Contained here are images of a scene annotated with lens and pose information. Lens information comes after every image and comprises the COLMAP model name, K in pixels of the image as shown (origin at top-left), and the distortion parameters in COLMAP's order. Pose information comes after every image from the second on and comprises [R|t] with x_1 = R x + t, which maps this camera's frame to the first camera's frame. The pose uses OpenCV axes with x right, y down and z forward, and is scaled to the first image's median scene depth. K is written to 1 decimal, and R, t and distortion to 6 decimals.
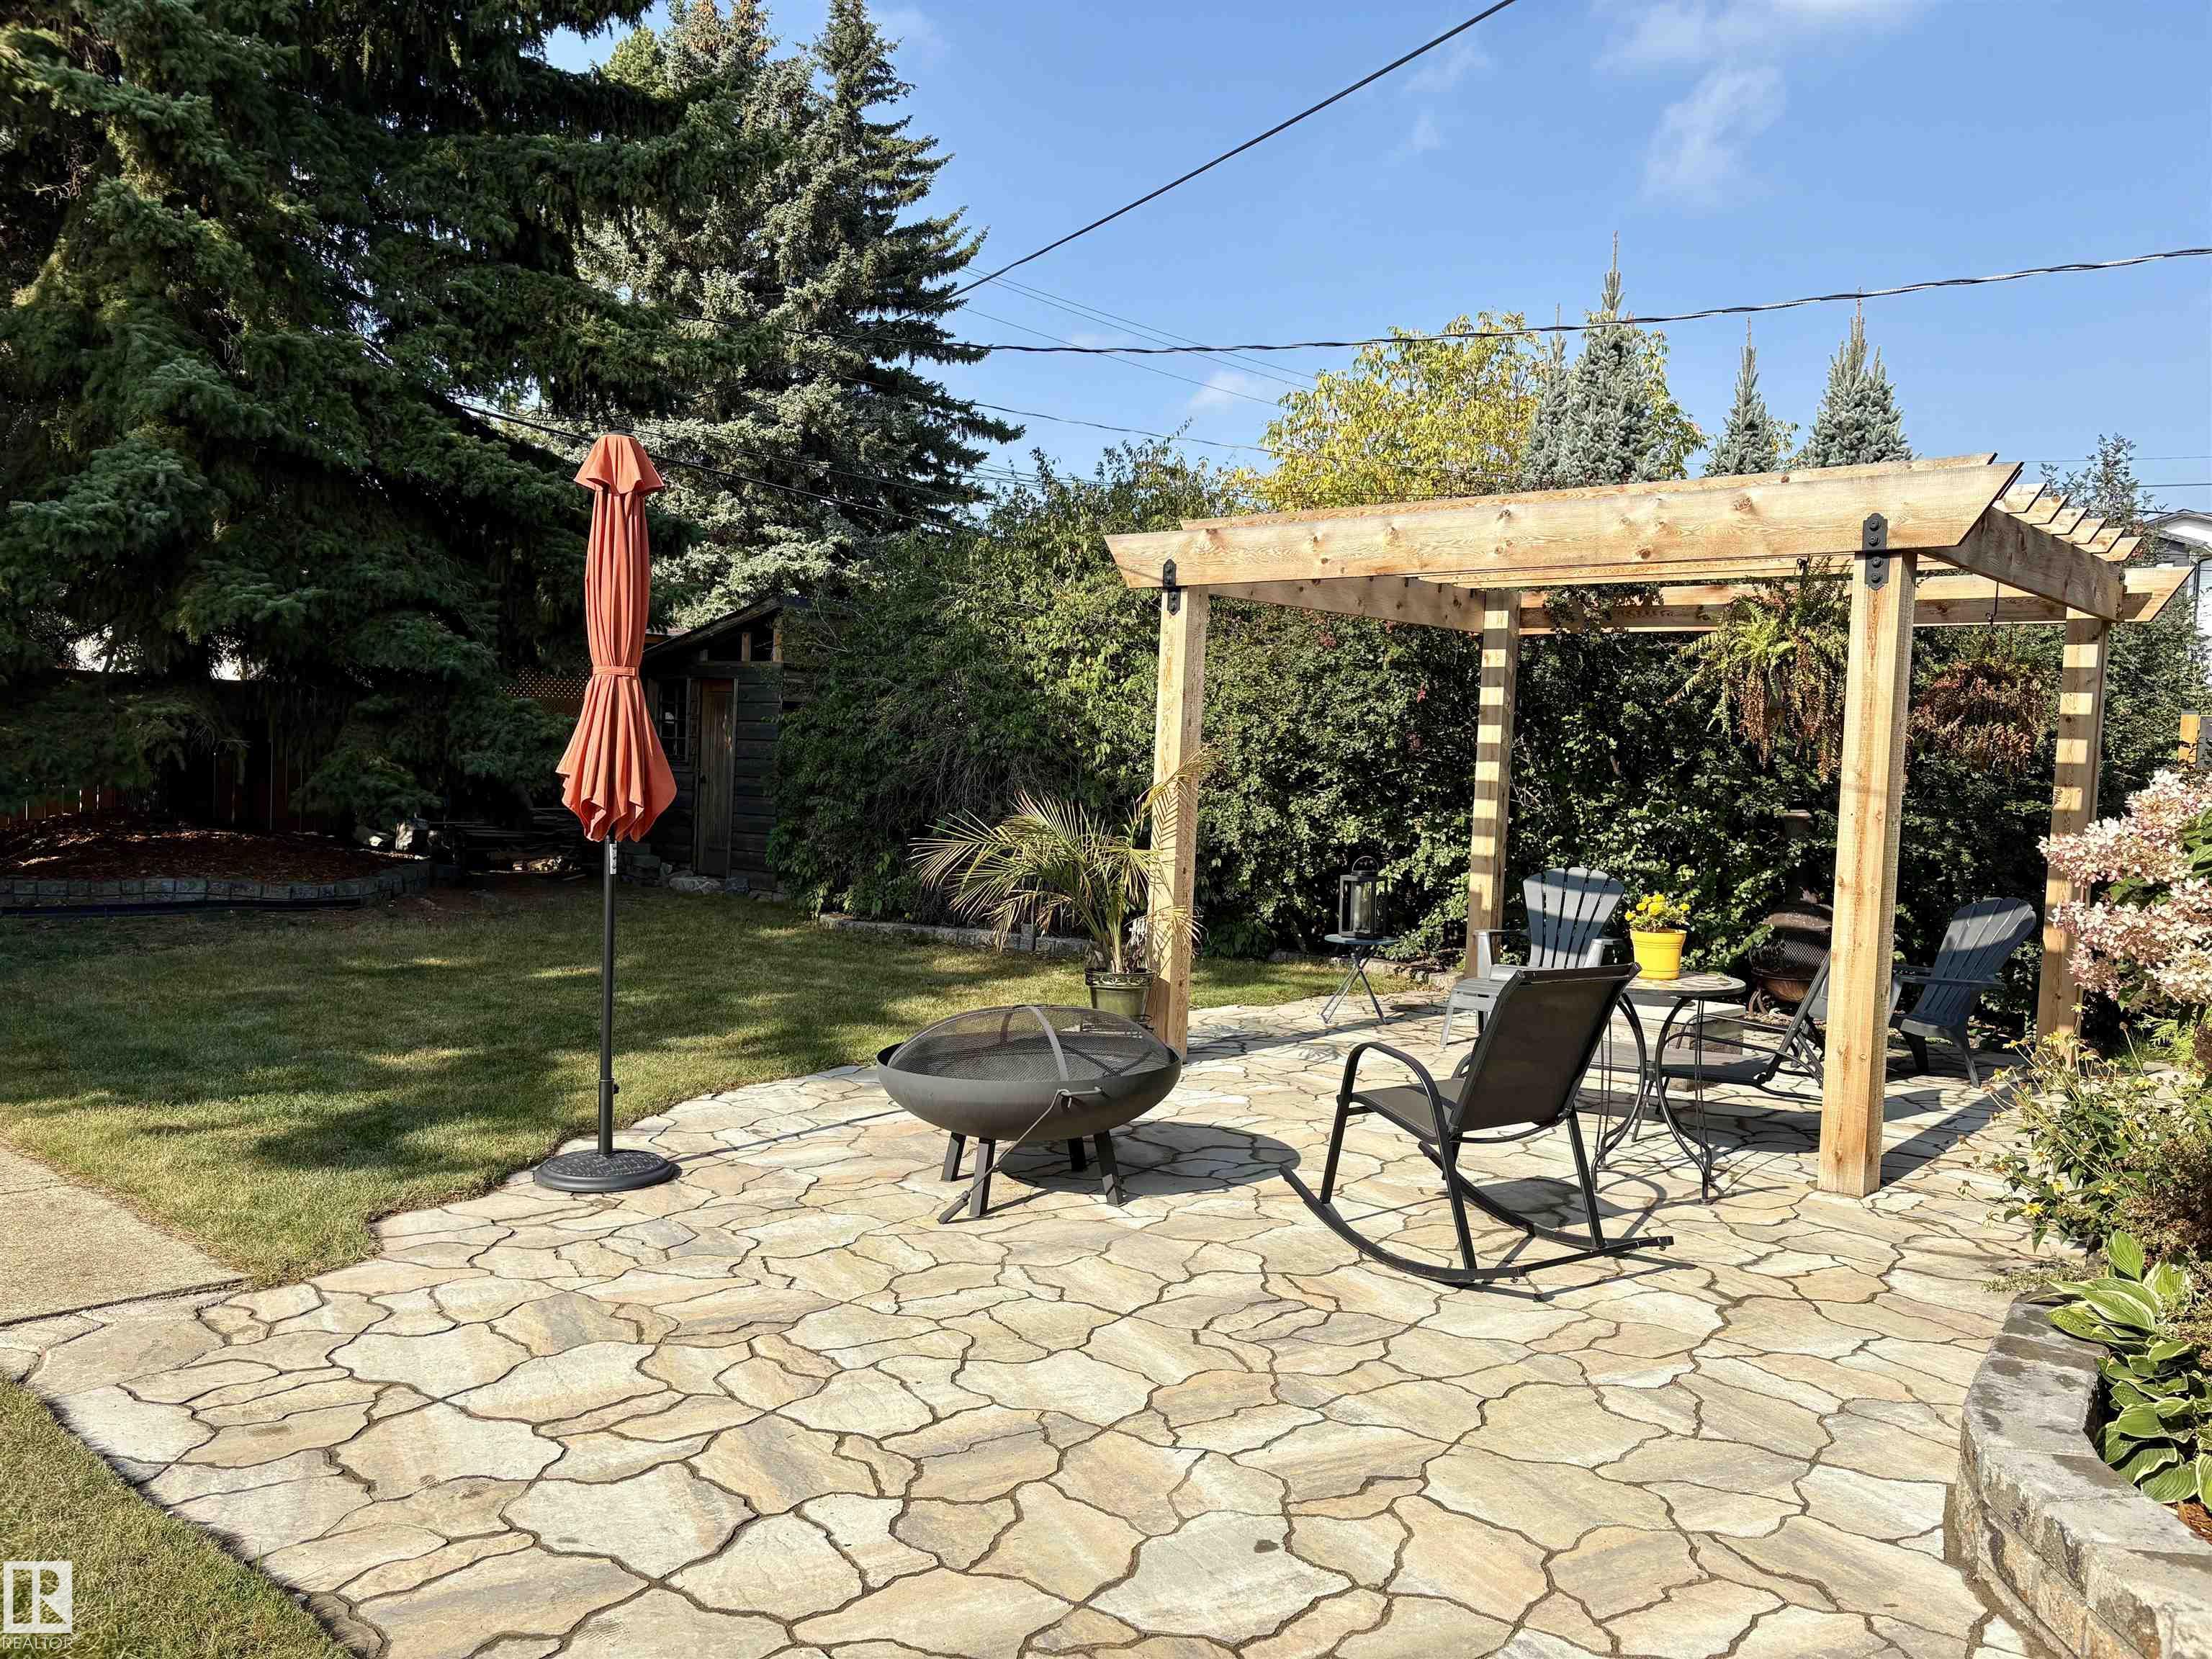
lens RADIAL K [[1680.4, 0, 1106.0], [0, 1680.4, 829.5], [0, 0, 1]] dist [-0.001645, 0.000408]
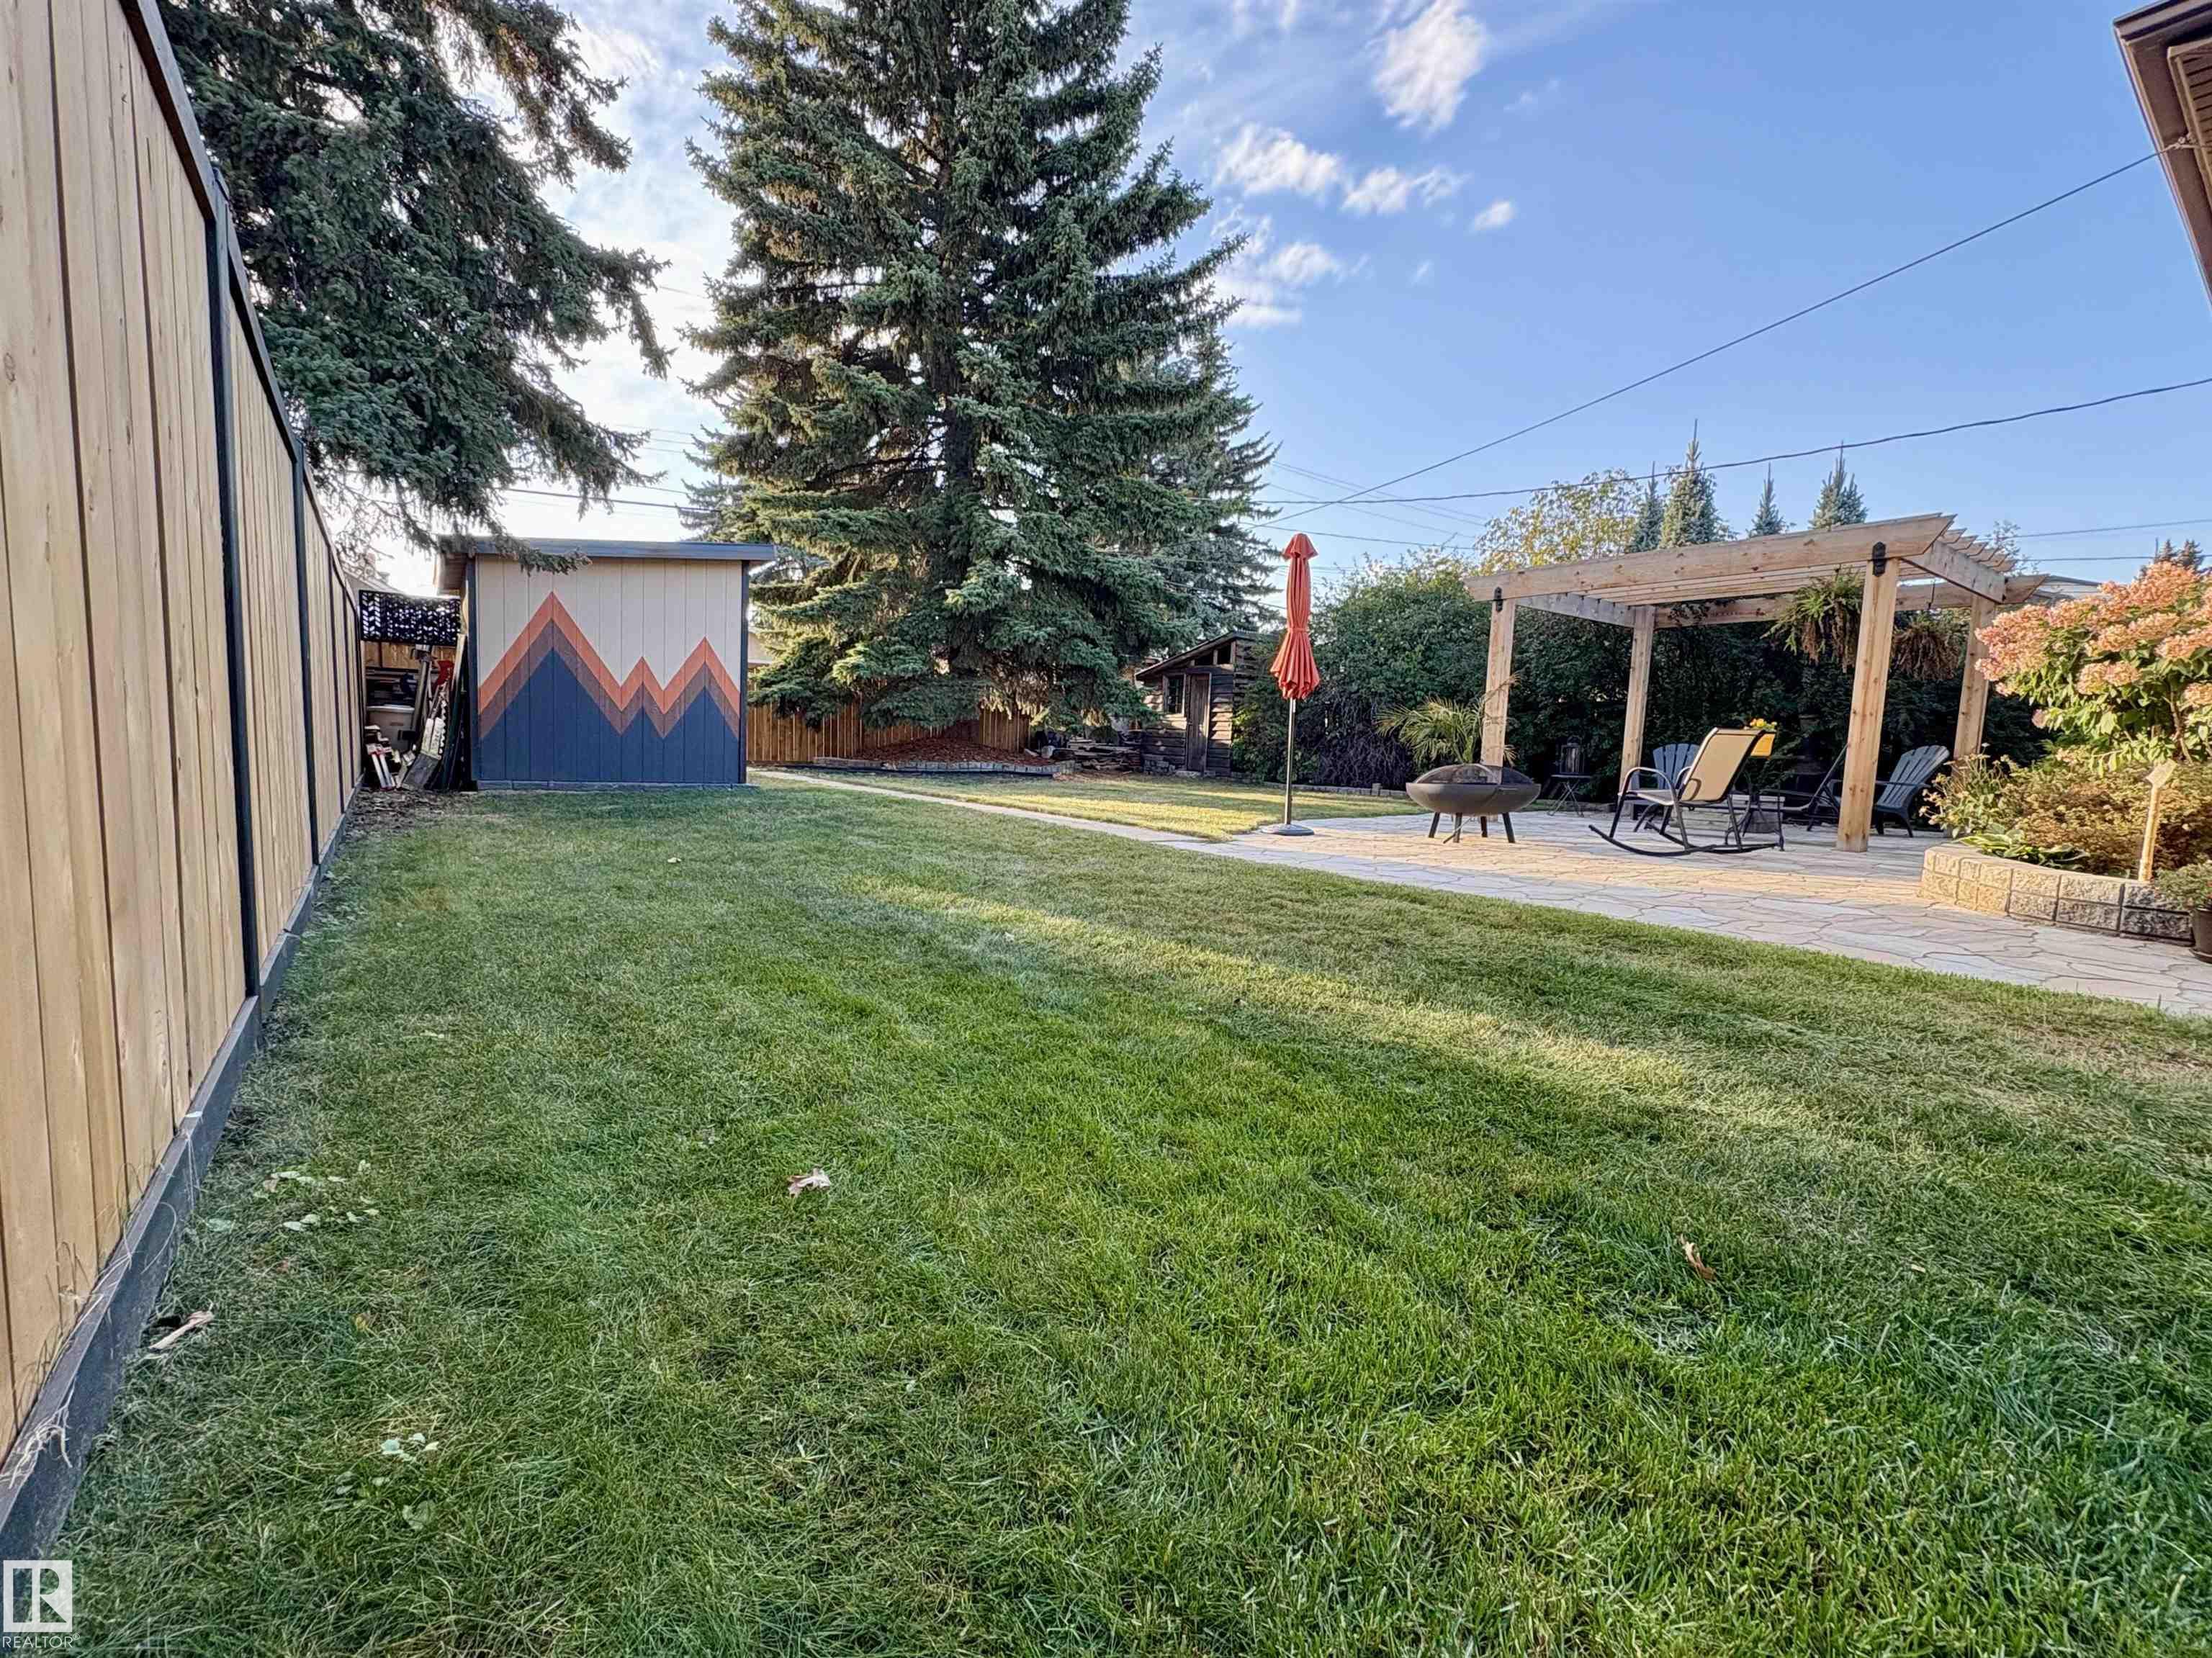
lens RADIAL K [[942.1, 0, 1106.0], [0, 942.1, 829.0], [0, 0, 1]] dist [0.000164, -0.000092]
pose [[0.979473, 0.007964, -0.201416, -0.065862], [0.000367, 0.999147, 0.041290, 0.031875], [0.201573, -0.040516, 0.978635, -0.097562]]
